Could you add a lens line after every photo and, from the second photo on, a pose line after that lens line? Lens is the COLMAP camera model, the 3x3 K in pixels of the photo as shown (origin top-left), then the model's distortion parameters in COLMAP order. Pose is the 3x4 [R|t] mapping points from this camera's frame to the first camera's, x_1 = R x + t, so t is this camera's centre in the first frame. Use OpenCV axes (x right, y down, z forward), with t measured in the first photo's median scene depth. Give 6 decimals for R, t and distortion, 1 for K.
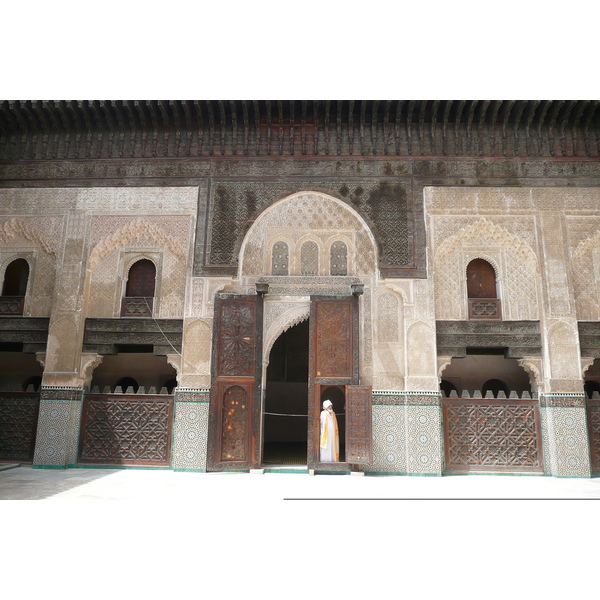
lens RADIAL K [[465.6, 0, 300.0], [0, 465.6, 300.0], [0, 0, 1]] dist [-0.021420, 0.005002]
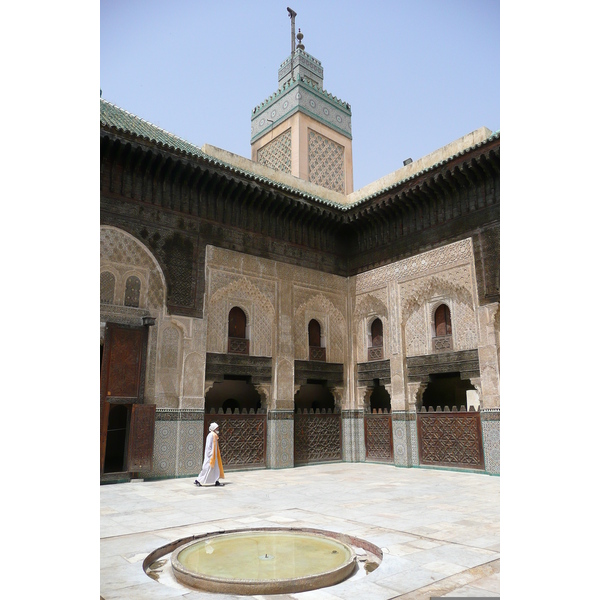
lens RADIAL K [[465.6, 0, 300.0], [0, 465.6, 300.0], [0, 0, 1]] dist [-0.021420, 0.005002]
pose [[0.769205, 0.136346, 0.624286, -0.316211], [-0.115126, 0.990554, -0.074490, -0.032275], [-0.628546, -0.014573, 0.777636, -0.142172]]
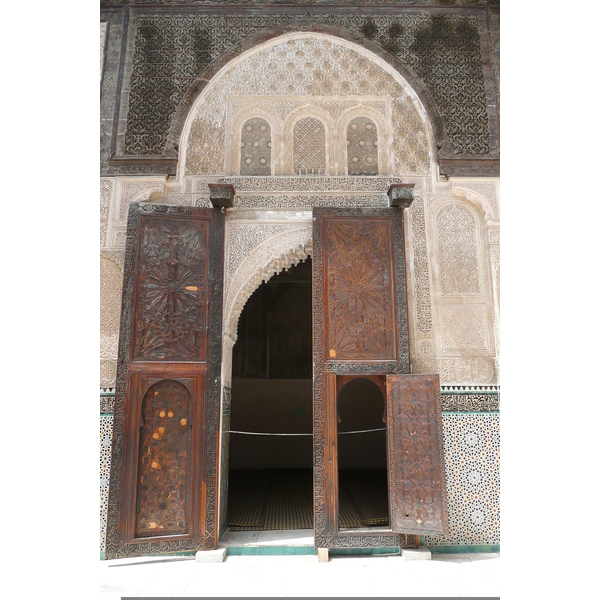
lens RADIAL K [[465.6, 0, 300.0], [0, 465.6, 300.0], [0, 0, 1]] dist [-0.021420, 0.005002]
pose [[0.999427, -0.012557, 0.031430, -0.010415], [0.012488, 0.999919, 0.002387, 0.092710], [-0.031458, -0.001994, 0.999503, 0.464910]]
